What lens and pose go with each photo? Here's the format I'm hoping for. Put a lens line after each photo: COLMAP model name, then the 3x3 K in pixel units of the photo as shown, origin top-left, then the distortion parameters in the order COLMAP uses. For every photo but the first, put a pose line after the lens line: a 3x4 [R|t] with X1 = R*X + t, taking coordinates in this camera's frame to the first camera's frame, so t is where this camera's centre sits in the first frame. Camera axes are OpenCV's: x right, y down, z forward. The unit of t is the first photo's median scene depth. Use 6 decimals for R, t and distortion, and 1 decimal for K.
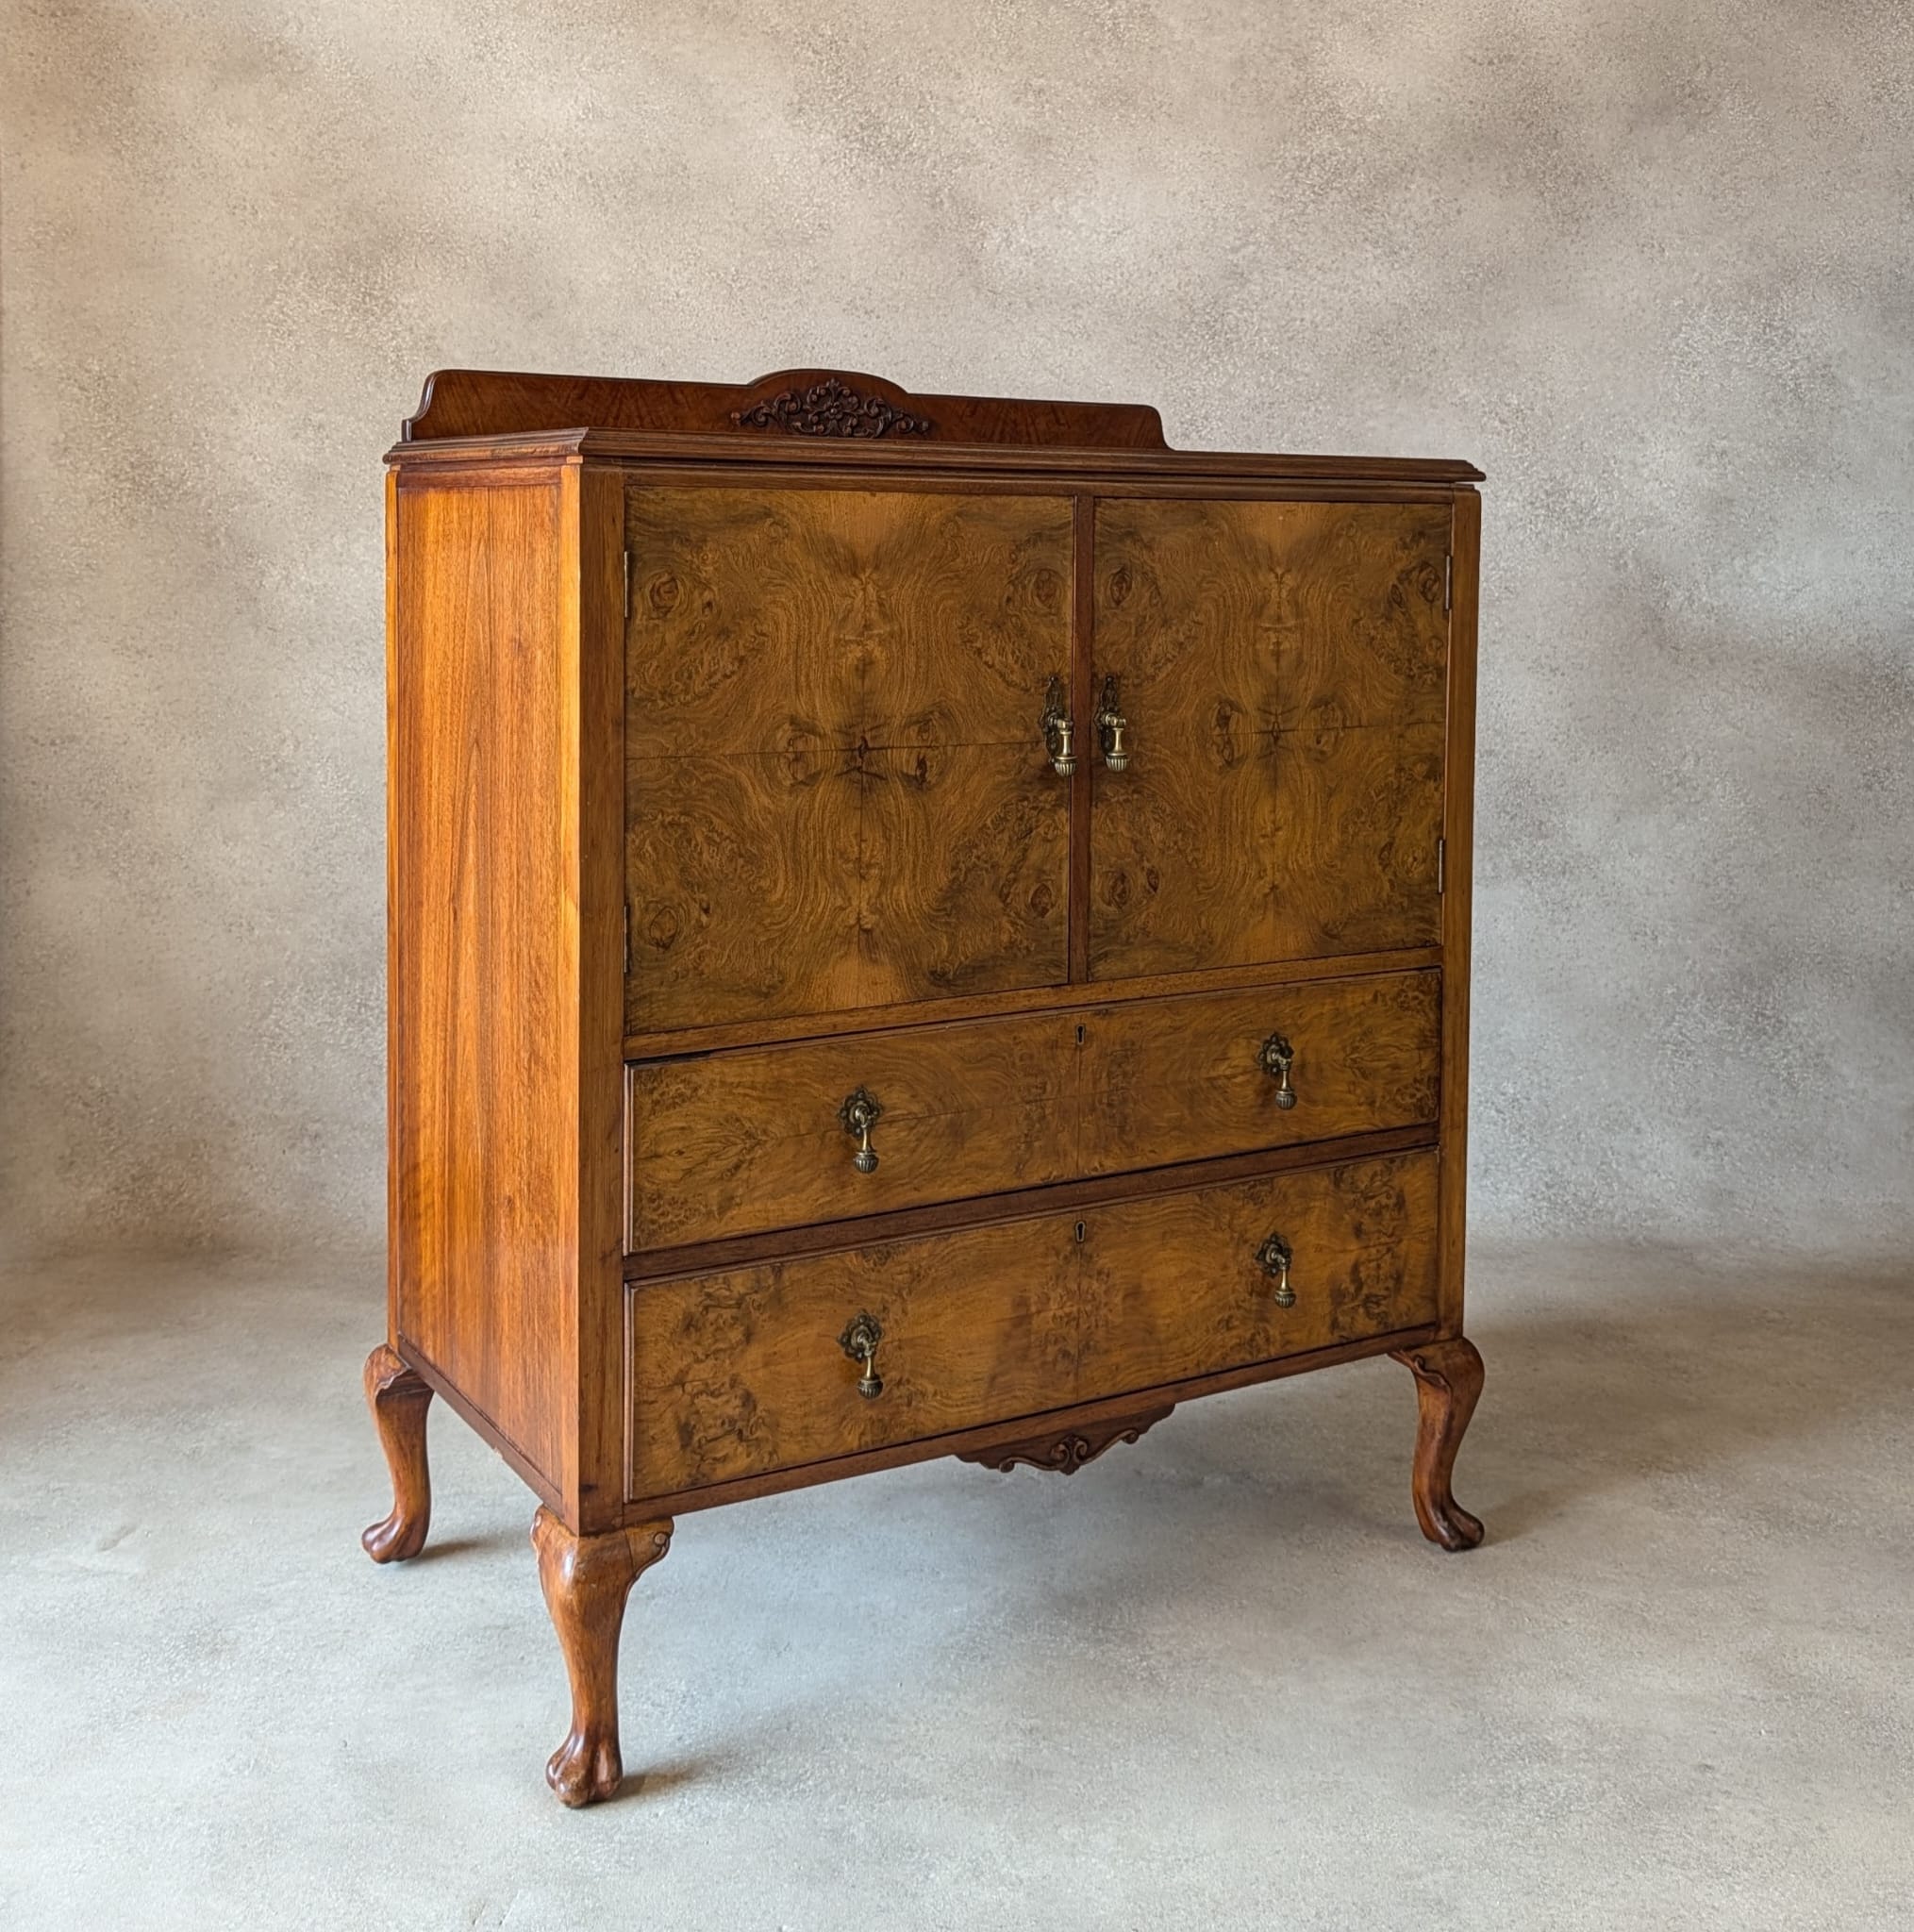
lens RADIAL K [[2341.5, 0, 1068.1], [0, 2341.5, 657.3], [0, 0, 1]] dist [0.149716, -0.394462]
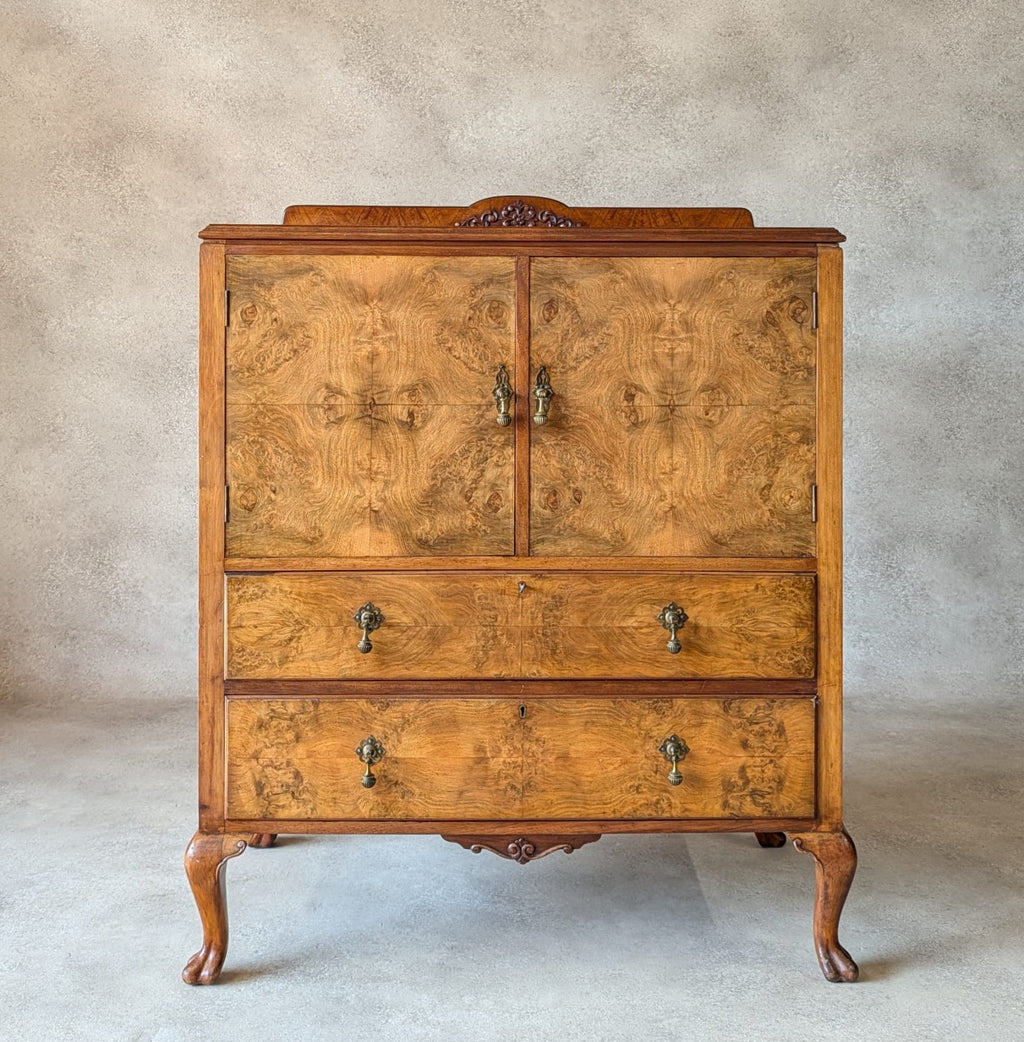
lens RADIAL K [[1357.0, 0, 526.6], [0, 1357.0, 328.7], [0, 0, 1]] dist [0.108686, -0.303073]
pose [[0.855174, -0.008720, -0.518268, 0.490591], [-0.021216, 0.998432, -0.051807, 0.030575], [0.517907, 0.055299, 0.853647, 0.190115]]
